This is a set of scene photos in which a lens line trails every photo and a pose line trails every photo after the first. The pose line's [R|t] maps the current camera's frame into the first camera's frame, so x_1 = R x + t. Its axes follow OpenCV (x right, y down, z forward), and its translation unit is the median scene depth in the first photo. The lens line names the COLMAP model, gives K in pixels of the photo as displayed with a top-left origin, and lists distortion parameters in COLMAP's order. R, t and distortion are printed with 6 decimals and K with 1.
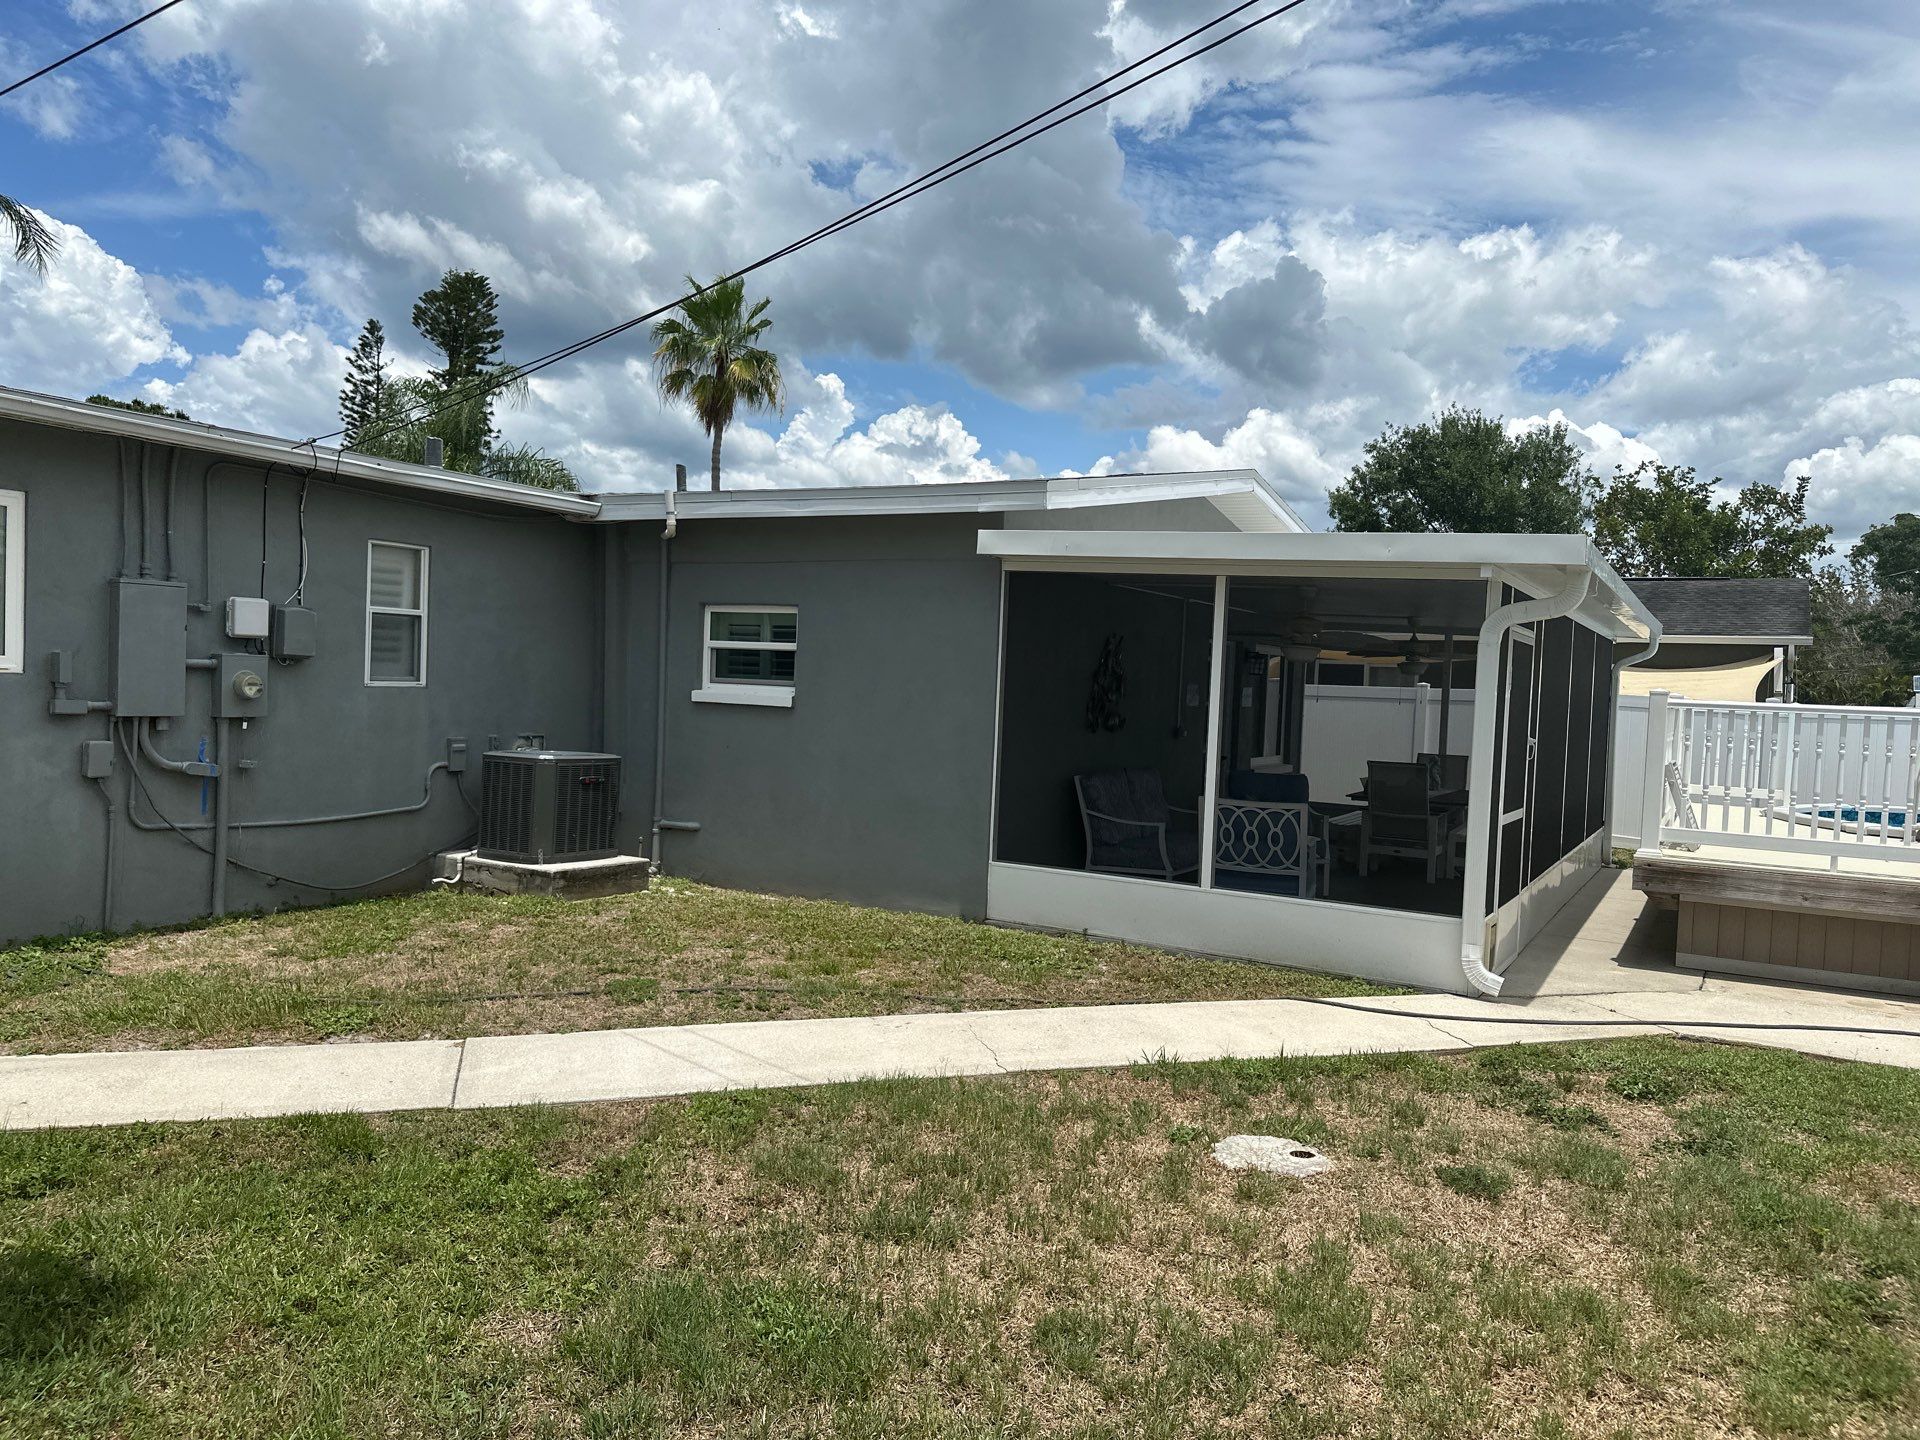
lens RADIAL K [[1458.6, 0, 978.6], [0, 1458.6, 717.6], [0, 0, 1]] dist [0.147320, -0.130539]
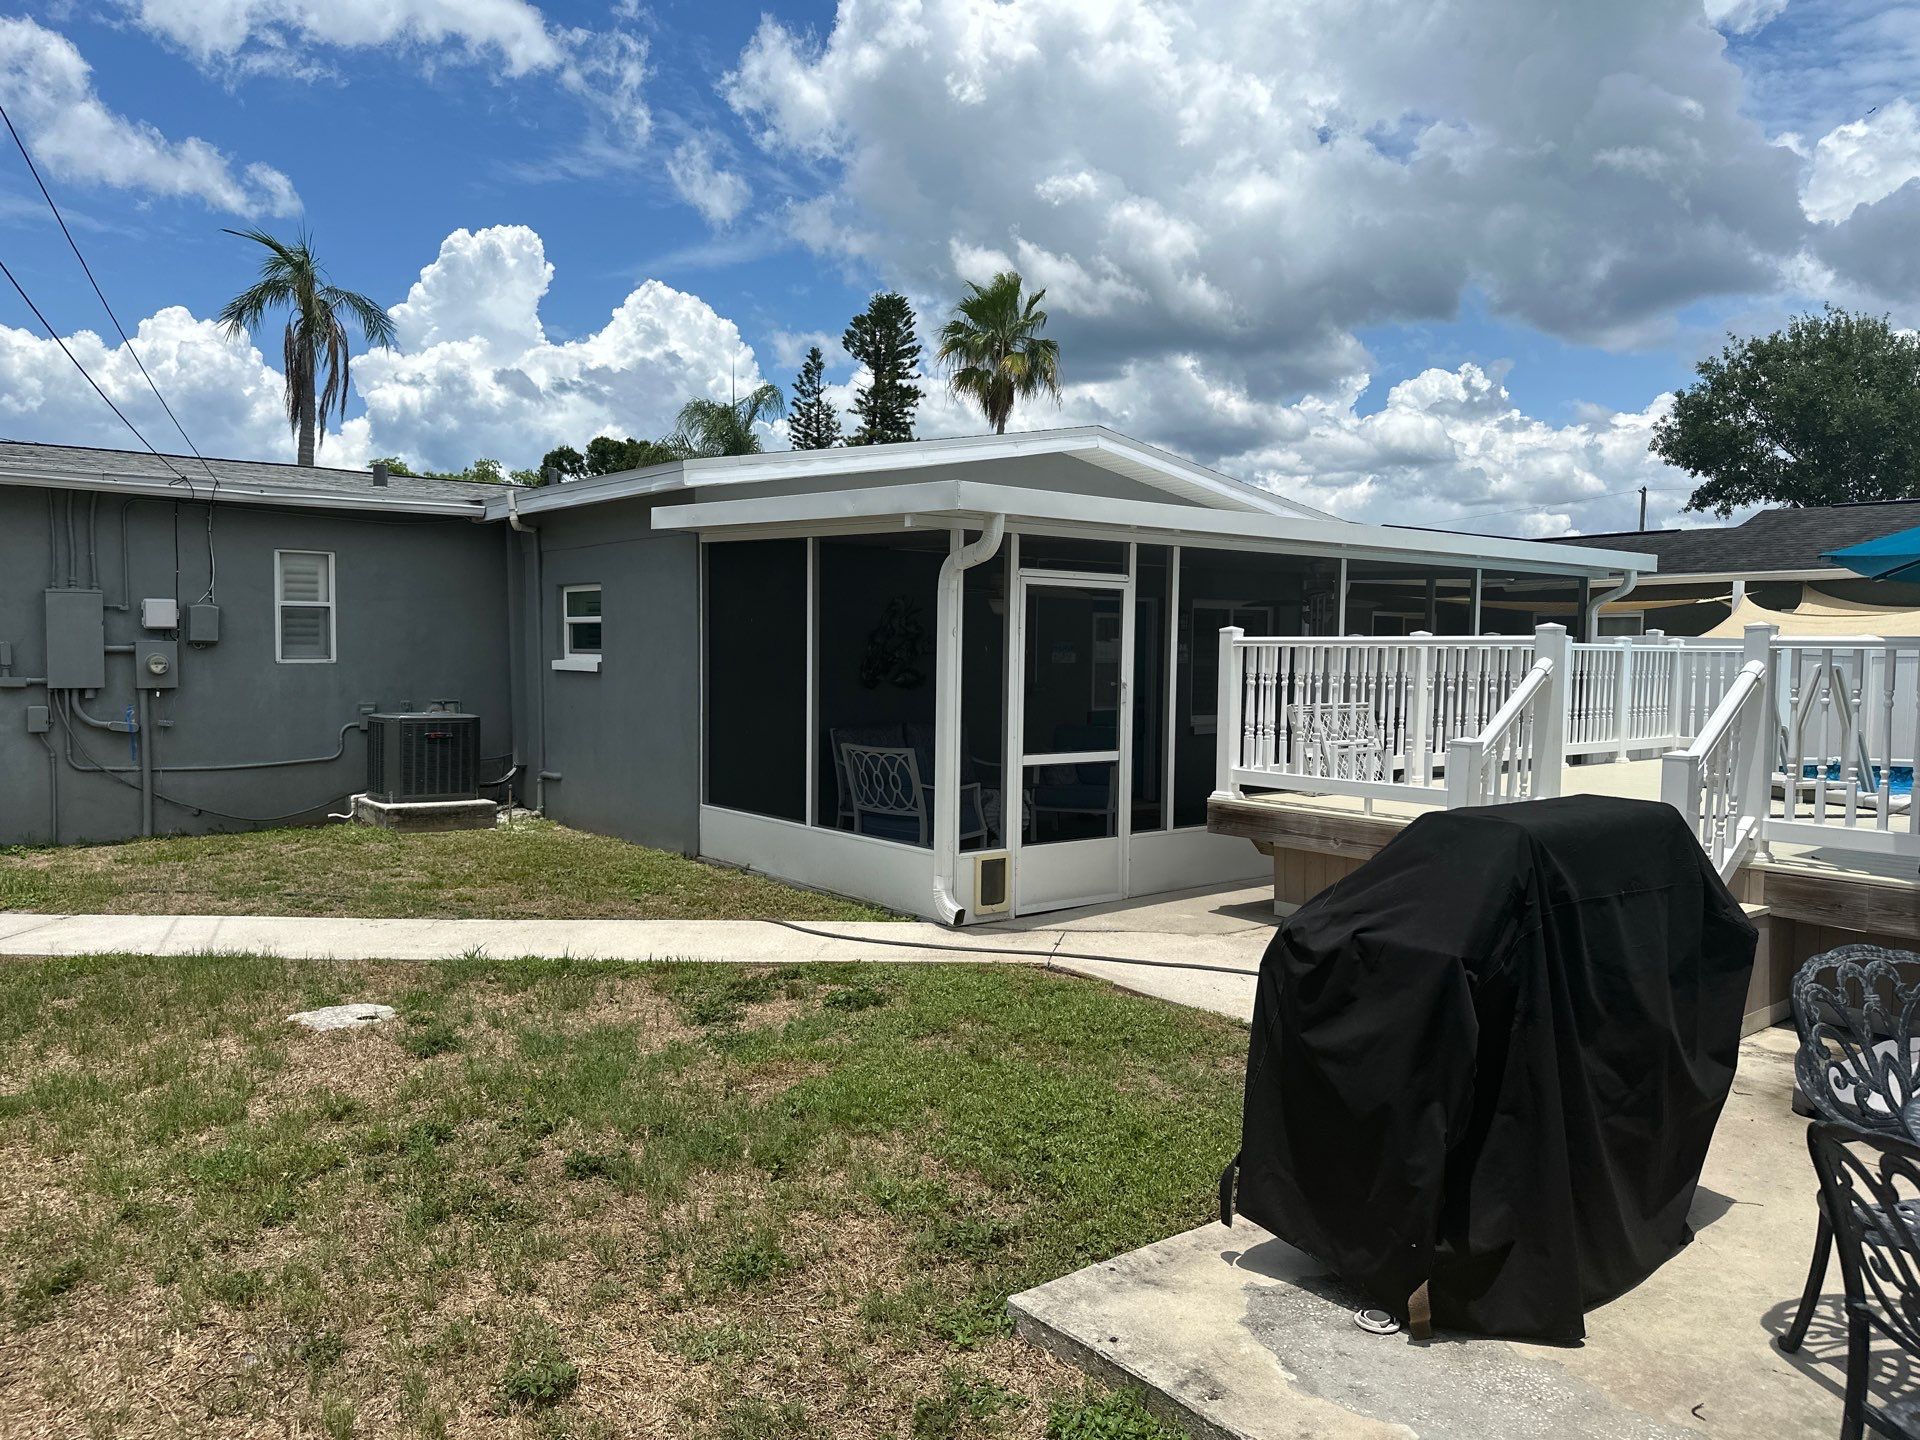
lens RADIAL K [[1458.6, 0, 992.0], [0, 1458.6, 758.0], [0, 0, 1]] dist [0.147320, -0.130539]
pose [[0.920013, -0.006186, -0.391840, 0.682619], [0.021670, 0.999149, 0.035104, 0.029271], [0.391289, -0.040787, 0.919363, 0.052186]]
